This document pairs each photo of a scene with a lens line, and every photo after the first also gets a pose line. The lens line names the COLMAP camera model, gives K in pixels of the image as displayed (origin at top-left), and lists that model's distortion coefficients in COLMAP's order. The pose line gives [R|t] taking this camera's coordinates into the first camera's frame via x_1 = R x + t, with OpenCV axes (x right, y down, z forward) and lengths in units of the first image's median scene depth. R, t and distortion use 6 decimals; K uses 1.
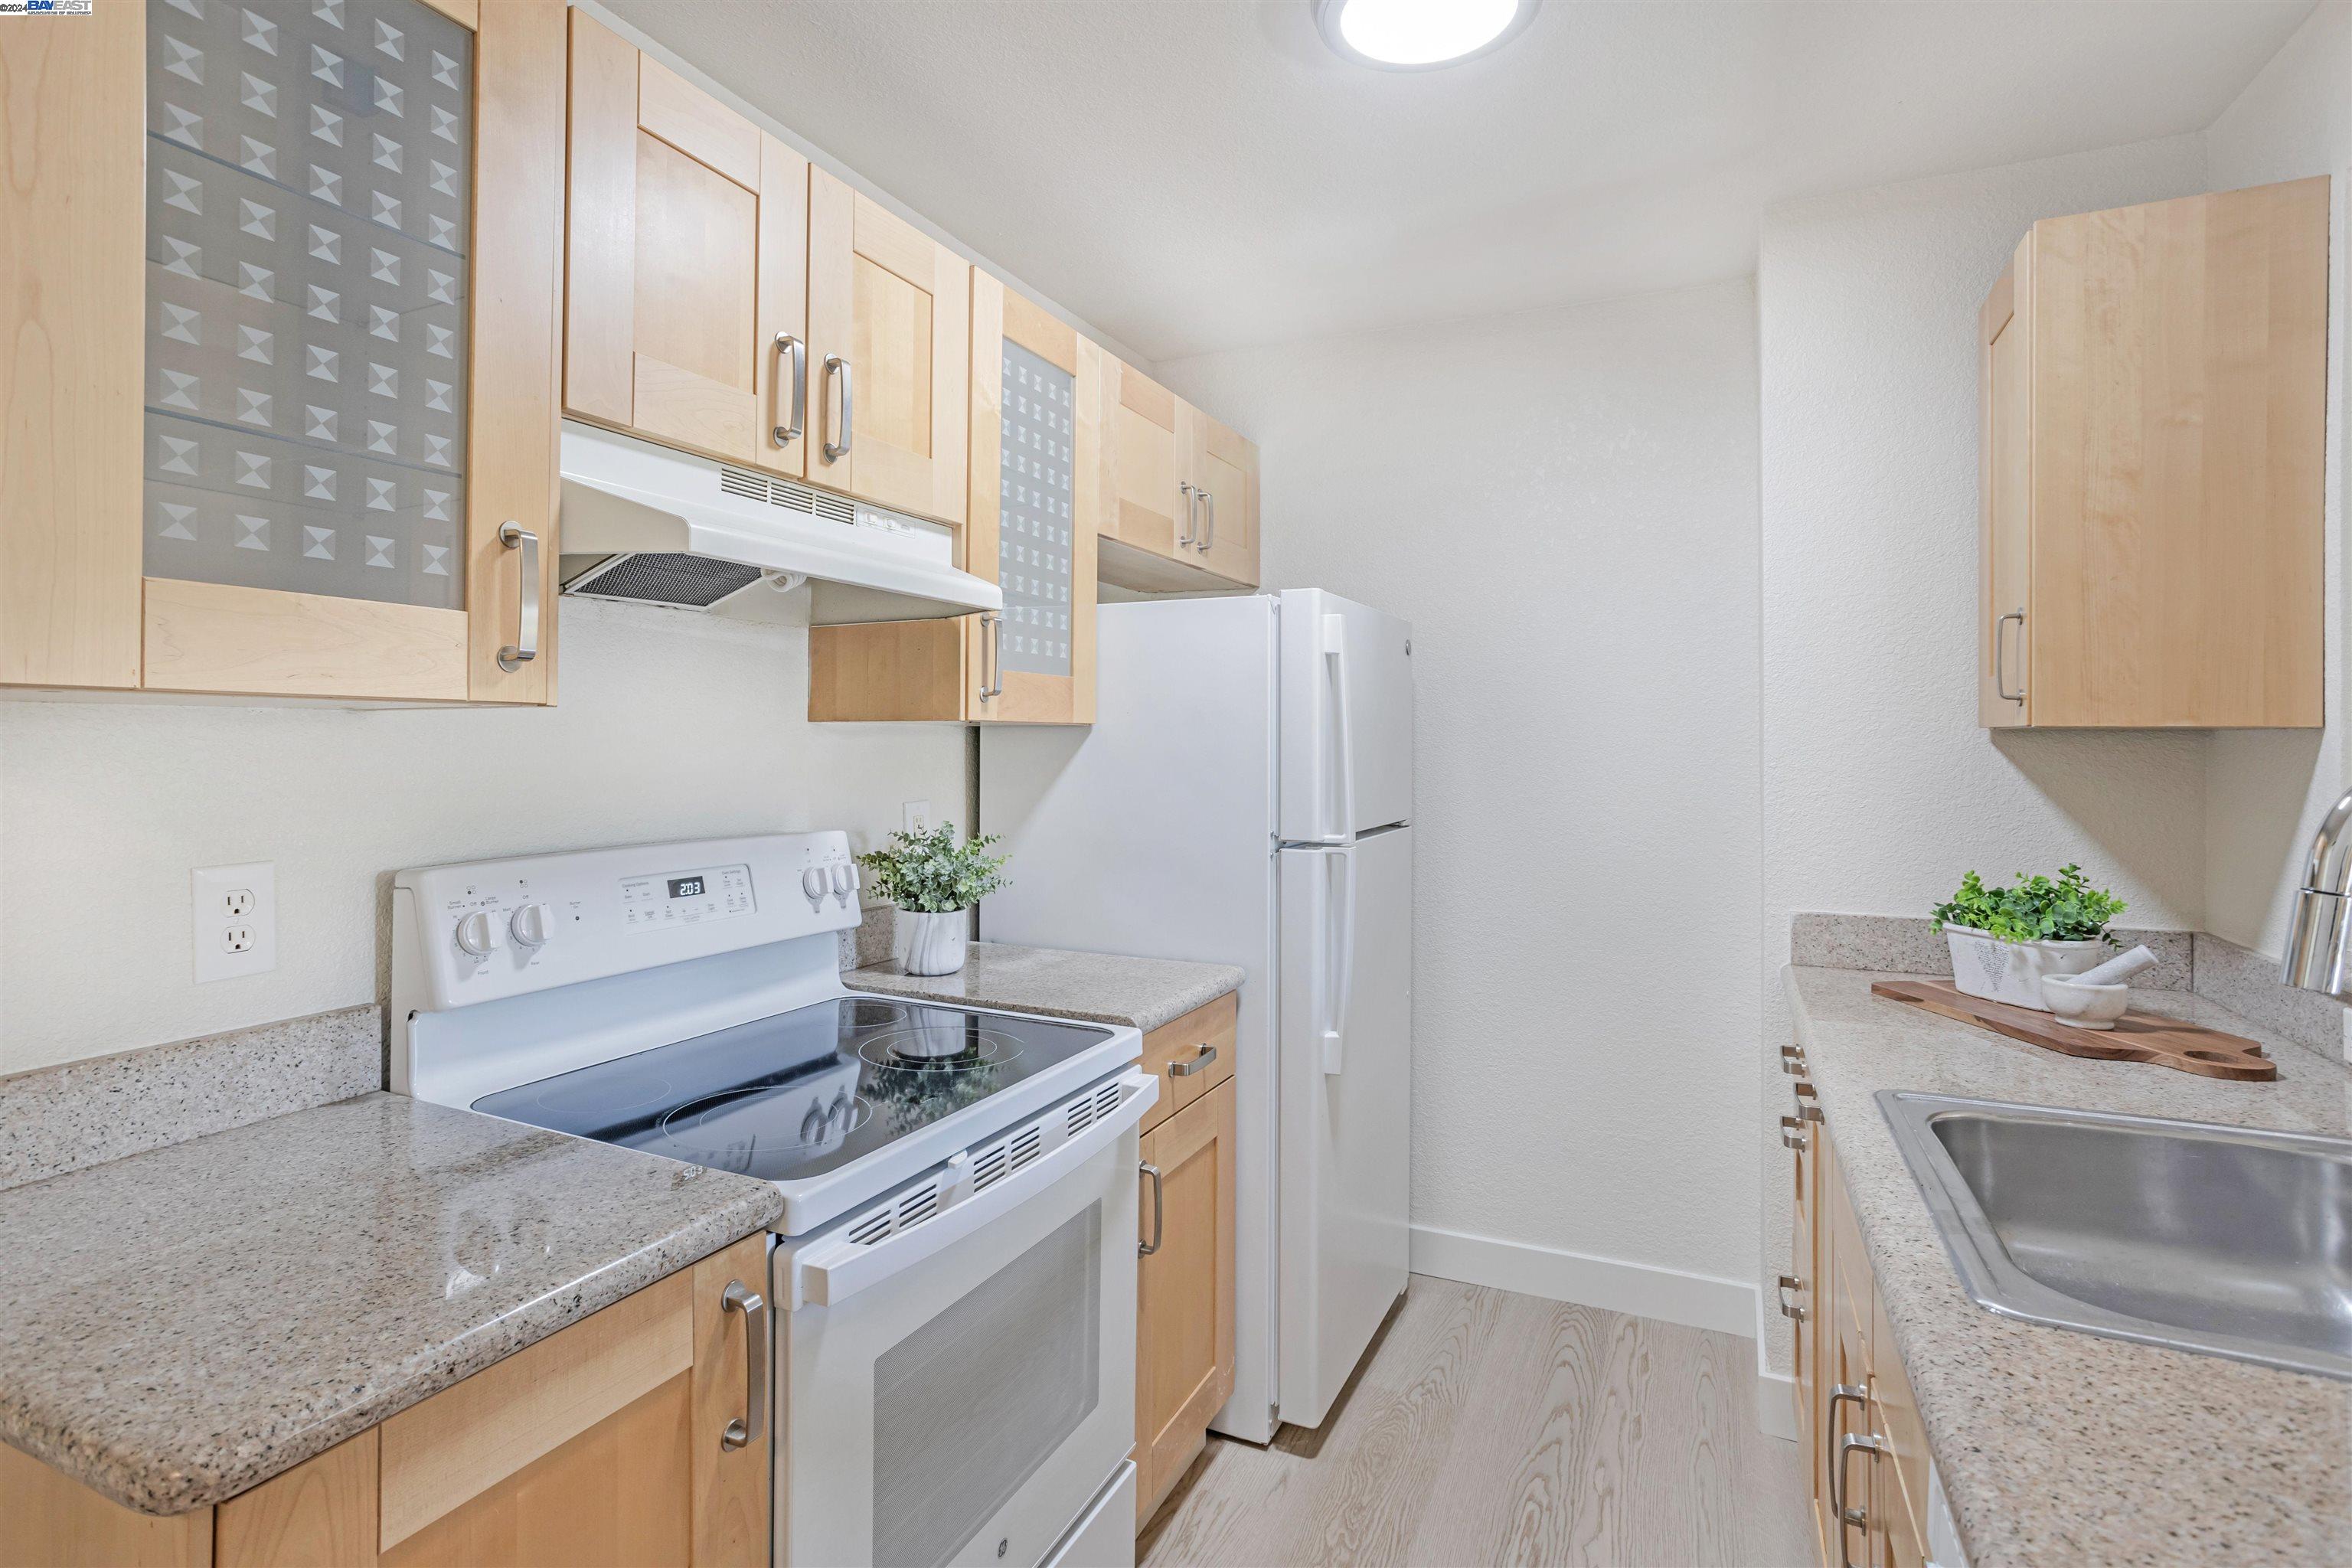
lens RADIAL K [[1157.9, 0, 1152.9], [0, 1157.9, 732.2], [0, 0, 1]] dist [-0.046428, 0.024678]
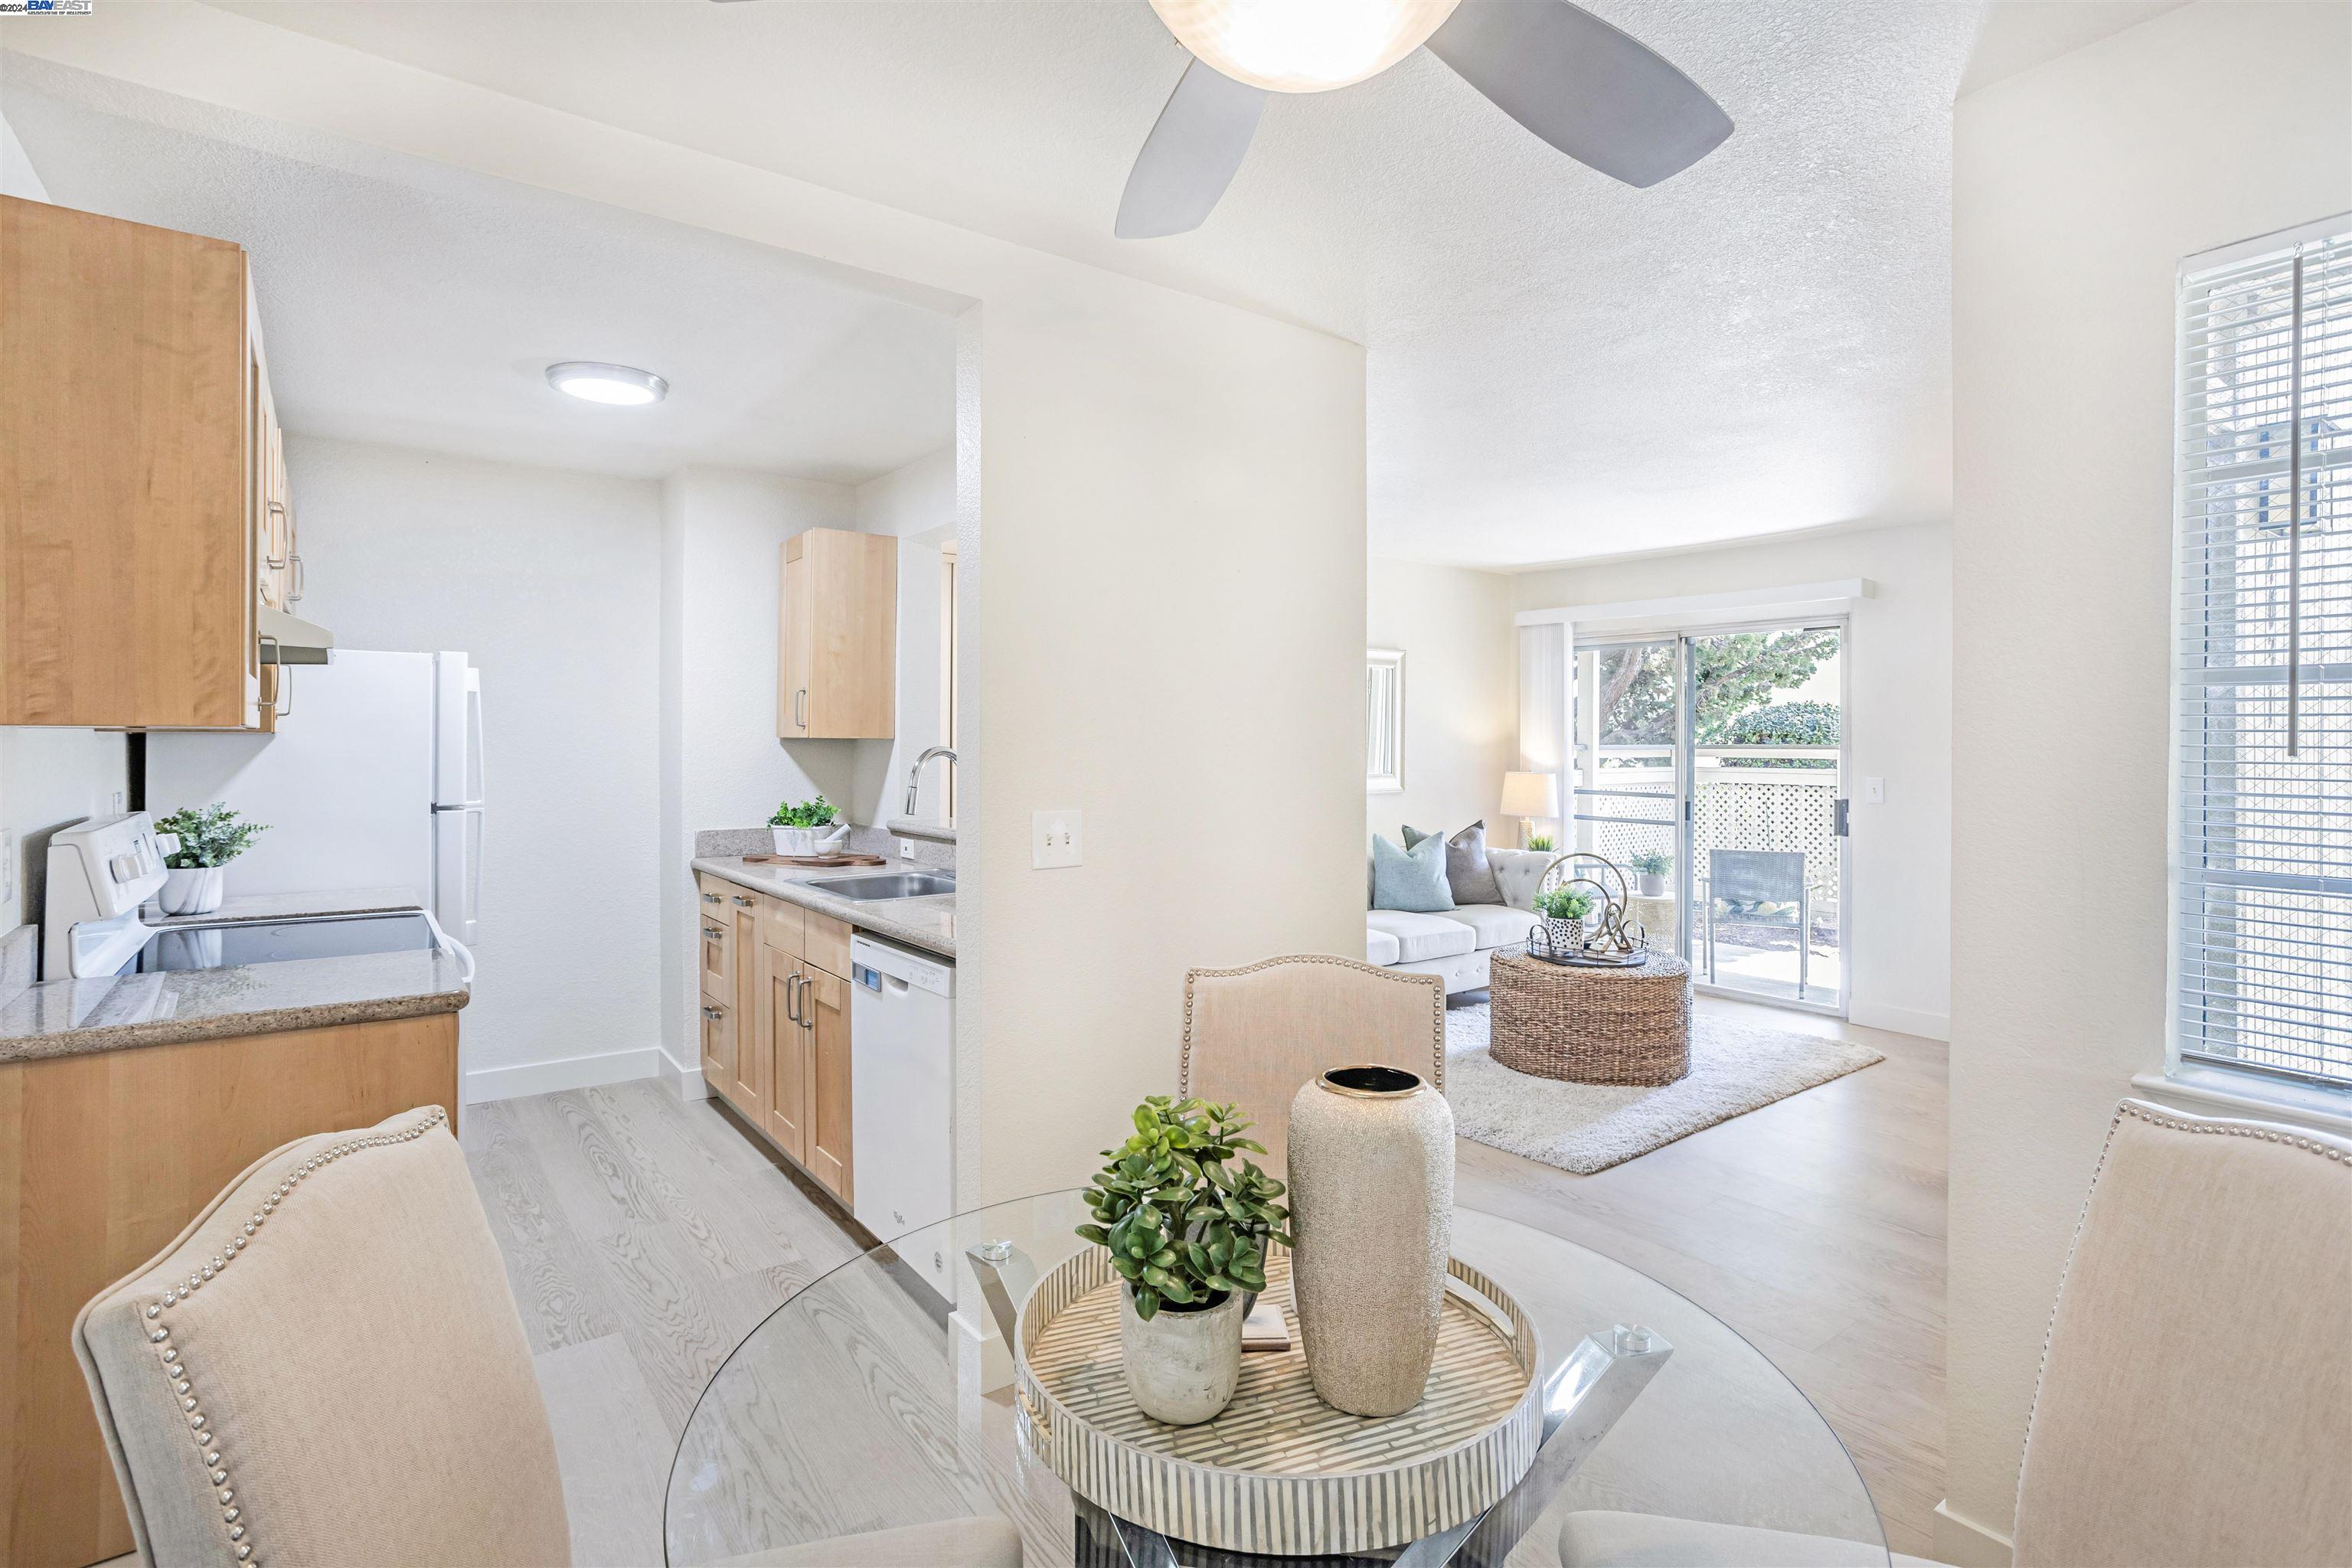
lens RADIAL K [[1157.9, 0, 1148.3], [0, 1157.9, 743.2], [0, 0, 1]] dist [-0.046428, 0.024678]
pose [[0.473249, -0.000711, 0.880929, -1.045883], [-0.011975, 0.999902, 0.007241, -0.021524], [-0.880847, -0.013976, 0.473194, -0.791519]]
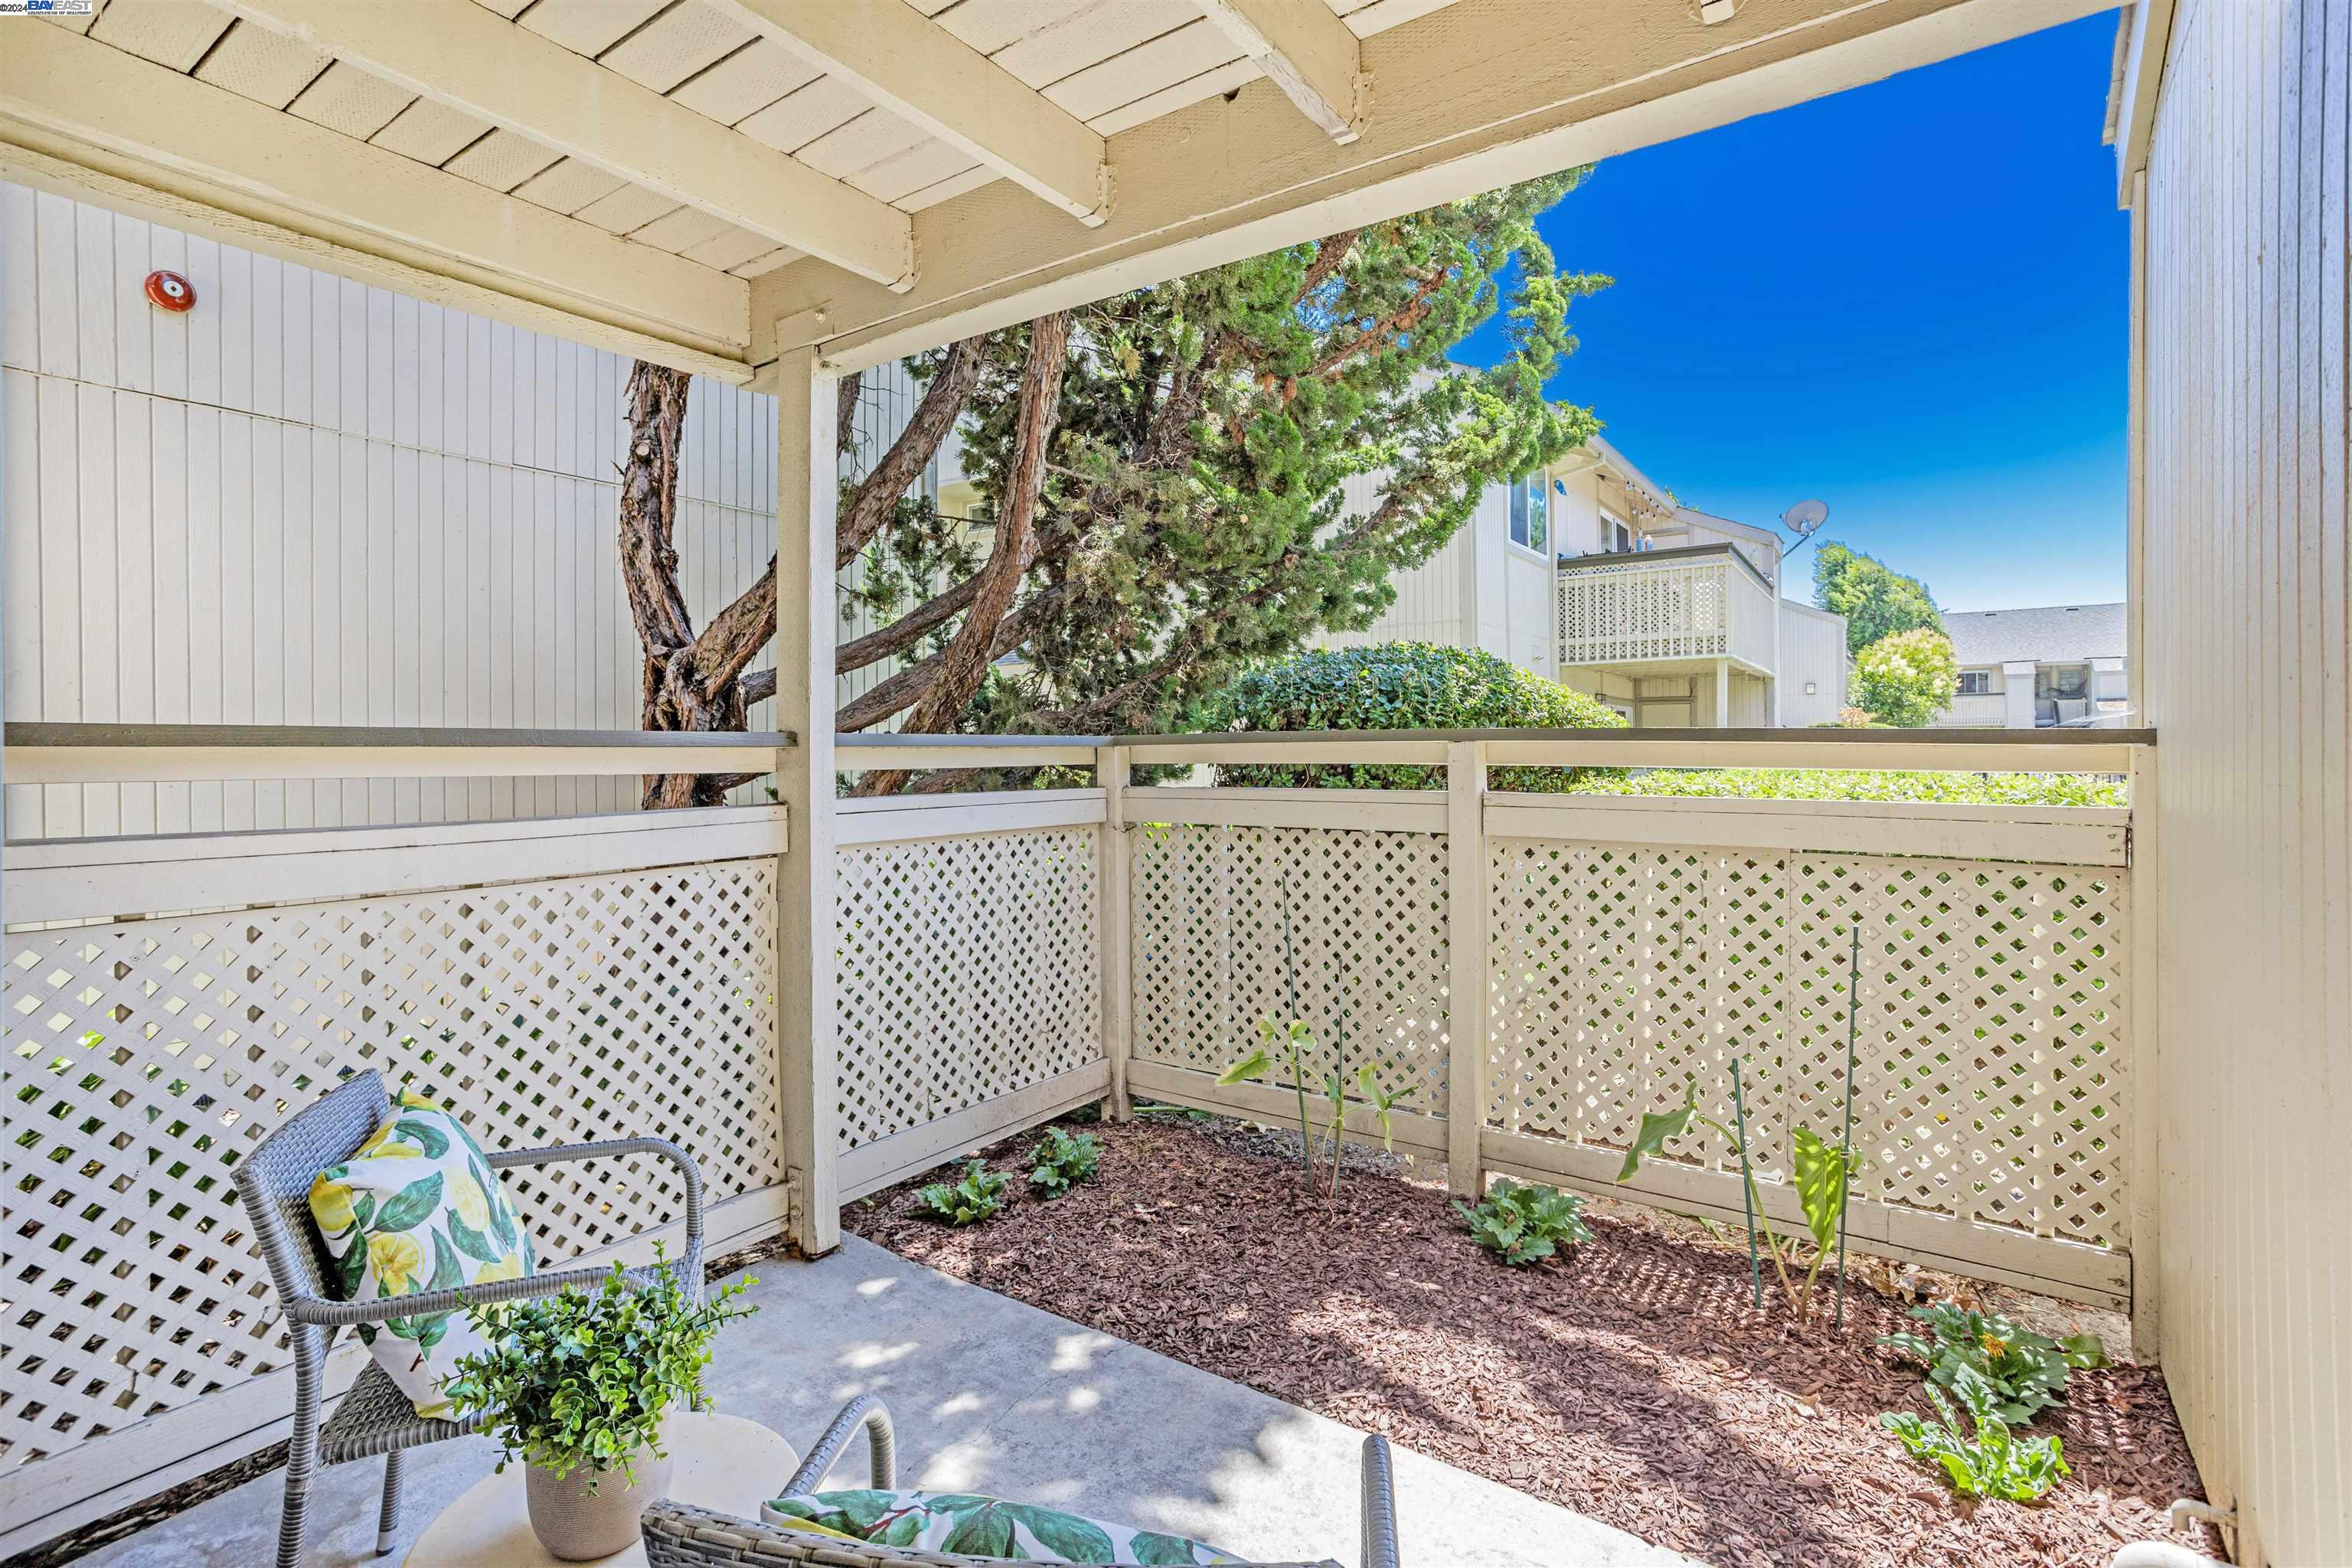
lens RADIAL K [[1157.9, 0, 1156.3], [0, 1157.9, 777.0], [0, 0, 1]] dist [-0.046428, 0.024678]
pose [[0.166324, -0.021045, 0.985847, 2.828436], [-0.001921, 0.999763, 0.021667, 0.027731], [-0.986069, -0.005498, 0.166244, -0.920248]]
